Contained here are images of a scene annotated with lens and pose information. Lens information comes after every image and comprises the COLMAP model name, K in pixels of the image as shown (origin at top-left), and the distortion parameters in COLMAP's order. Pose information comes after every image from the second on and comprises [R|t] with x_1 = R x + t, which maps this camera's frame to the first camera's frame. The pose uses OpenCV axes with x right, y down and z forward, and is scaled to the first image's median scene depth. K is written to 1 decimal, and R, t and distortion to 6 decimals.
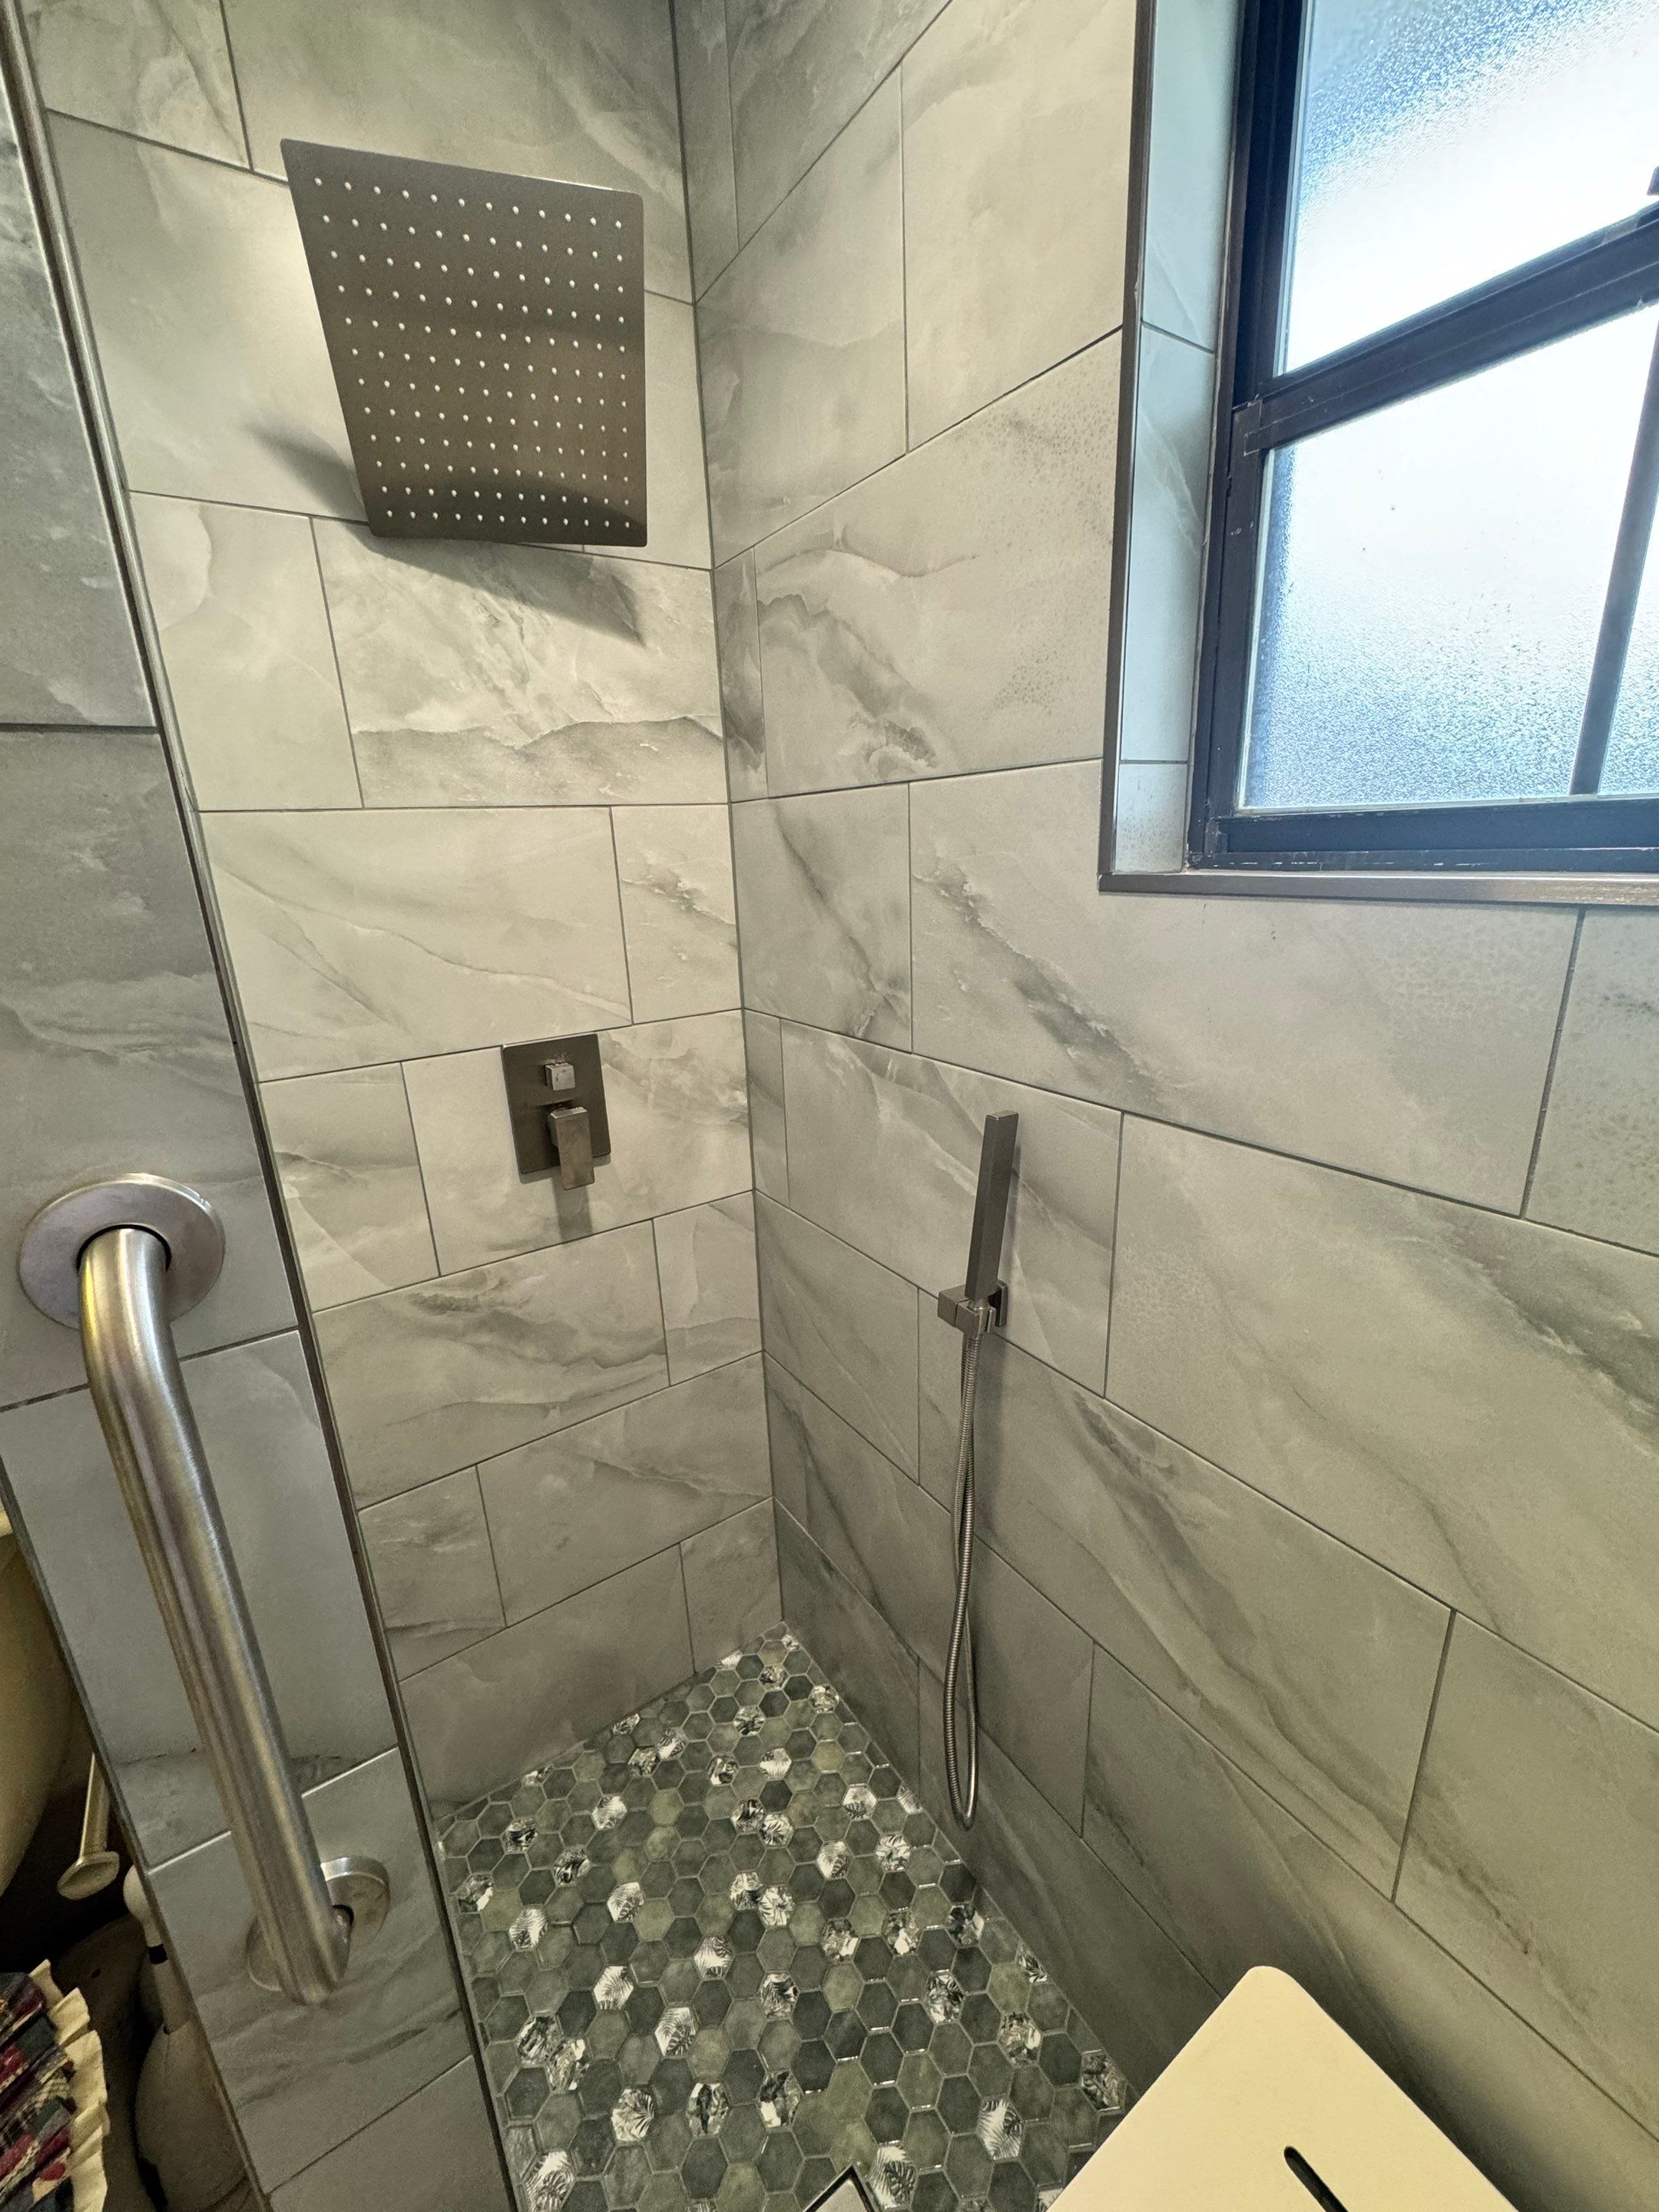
lens RADIAL K [[881.6, 0, 832.5], [0, 881.6, 1101.4], [0, 0, 1]] dist [-0.001821, -0.000172]
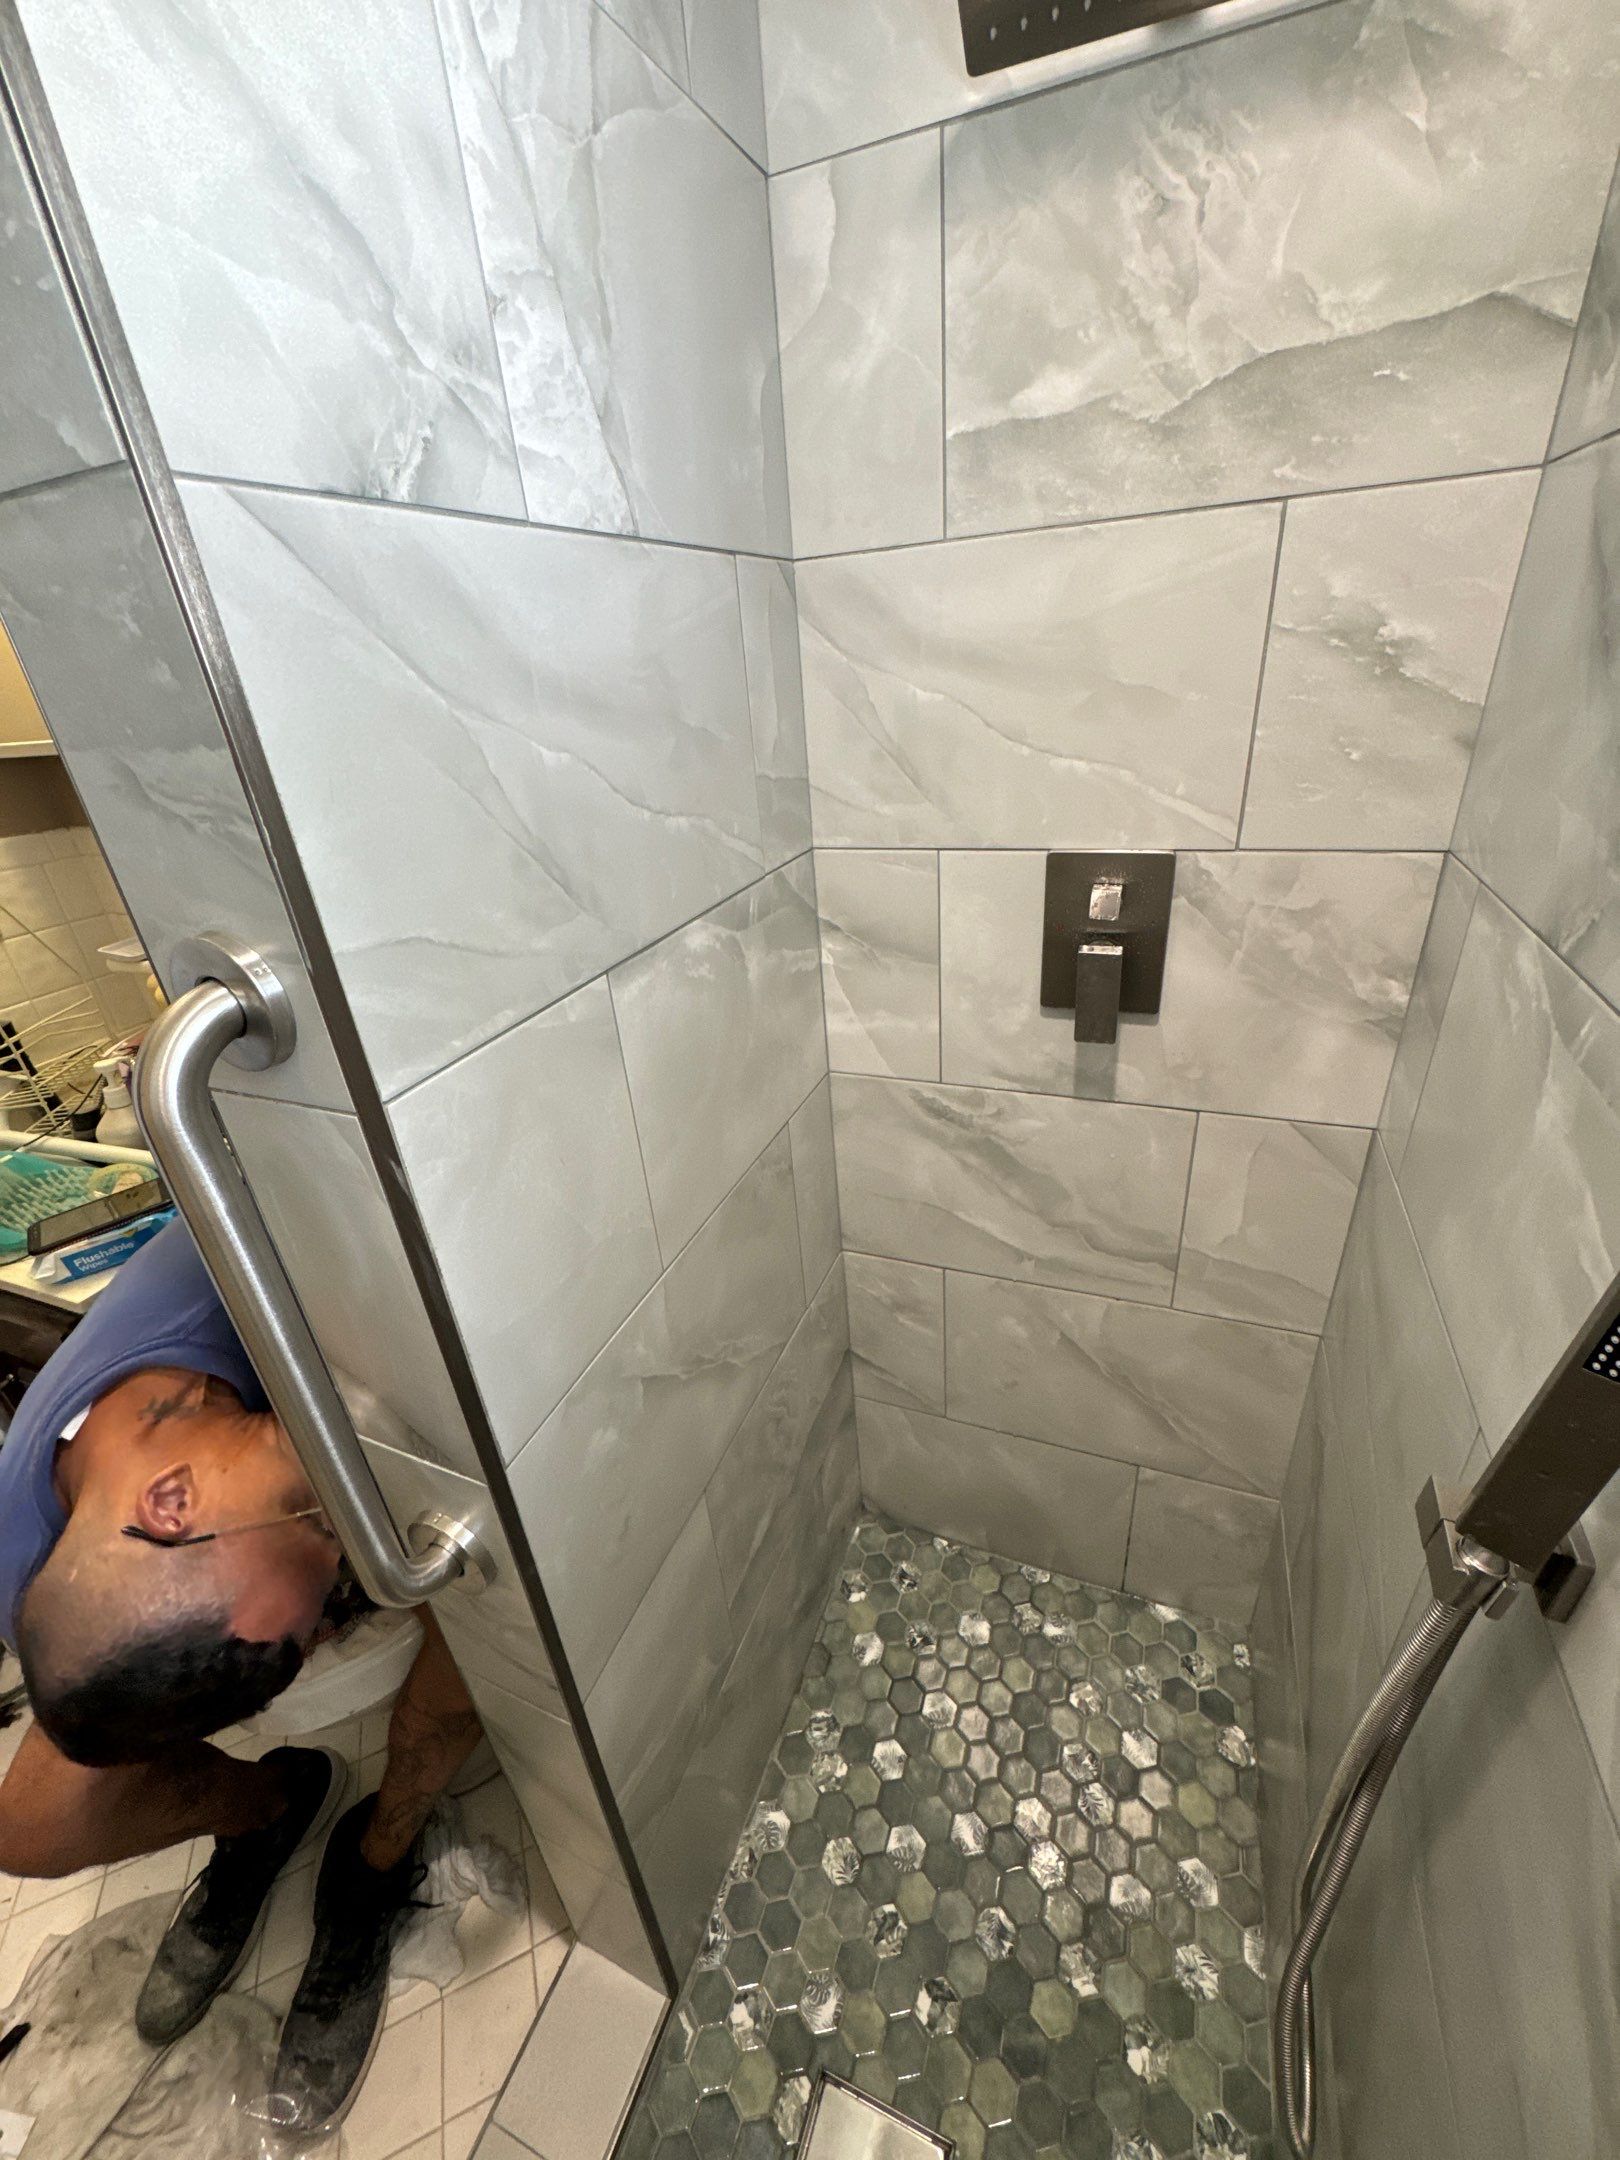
lens RADIAL K [[860.9, 0, 812.9], [0, 860.9, 1075.5], [0, 0, 1]] dist [-0.001821, -0.000172]
pose [[0.562376, 0.363921, -0.742492, 0.182569], [-0.182240, 0.930413, 0.317995, -0.087429], [0.806549, -0.043521, 0.589563, 0.362737]]
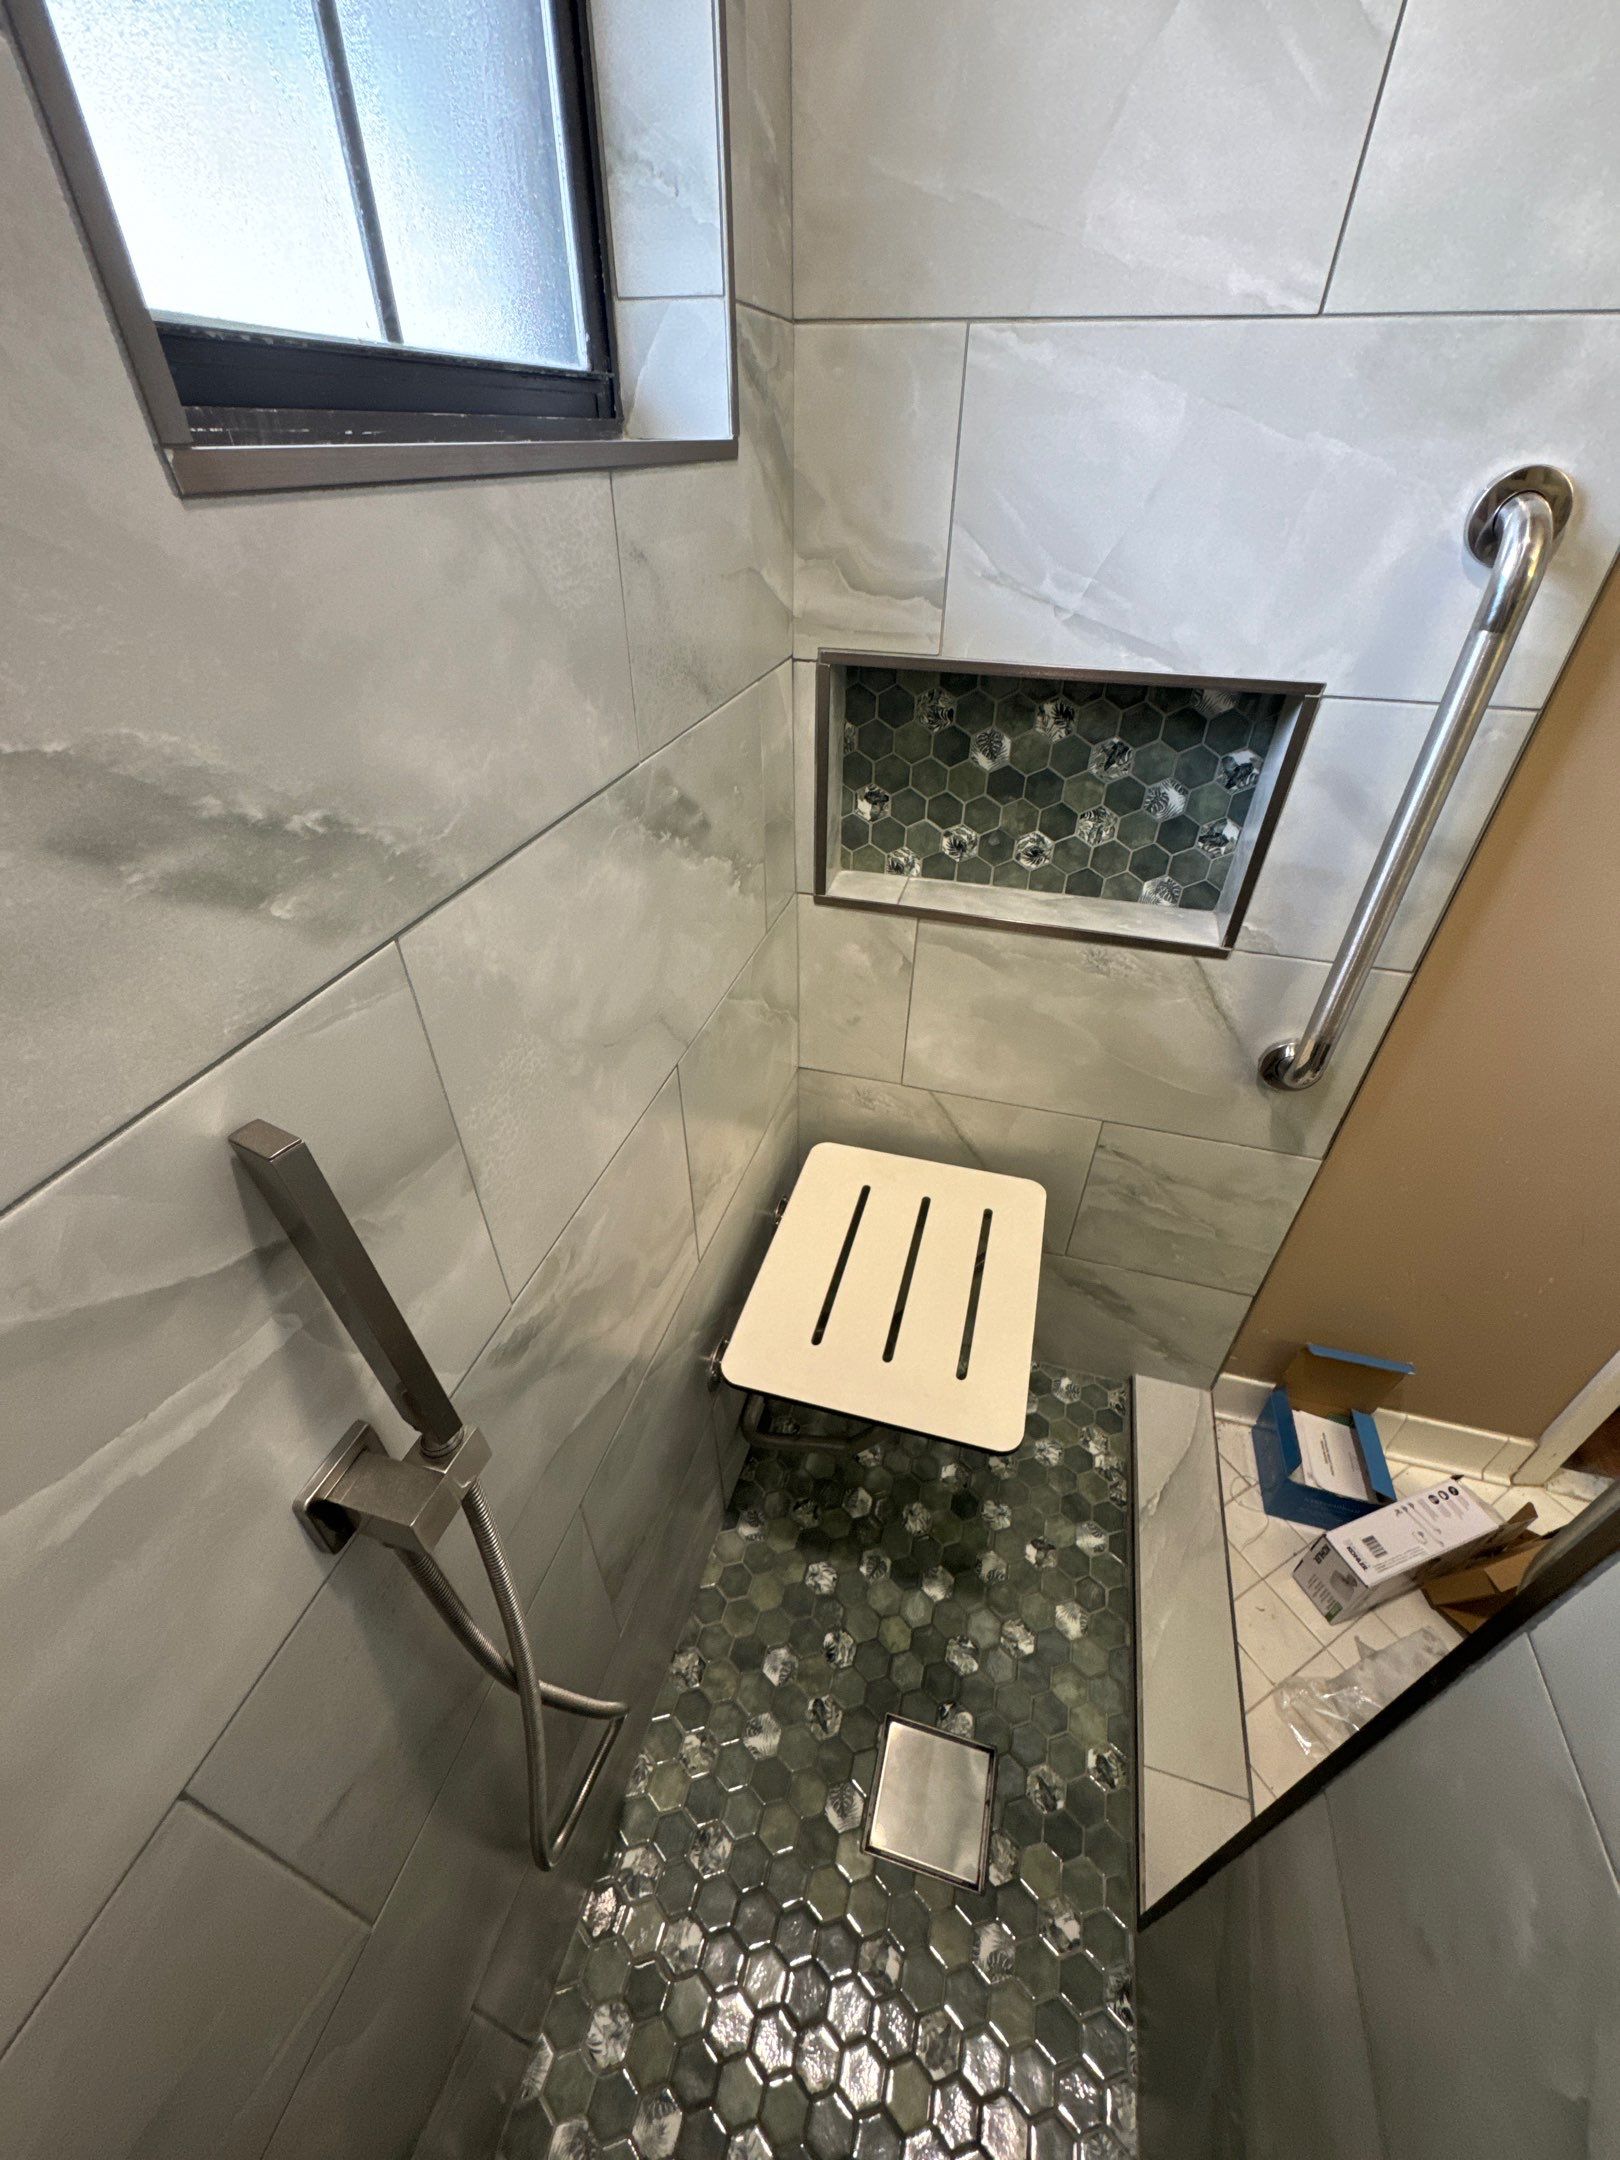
lens RADIAL K [[860.9, 0, 814.3], [0, 860.9, 1075.2], [0, 0, 1]] dist [-0.002805, 0.000616]
pose [[-0.651895, -0.429783, 0.624755, -0.175297], [0.228698, 0.674089, 0.702354, -0.188572], [-0.723001, 0.600742, -0.341145, 0.754580]]
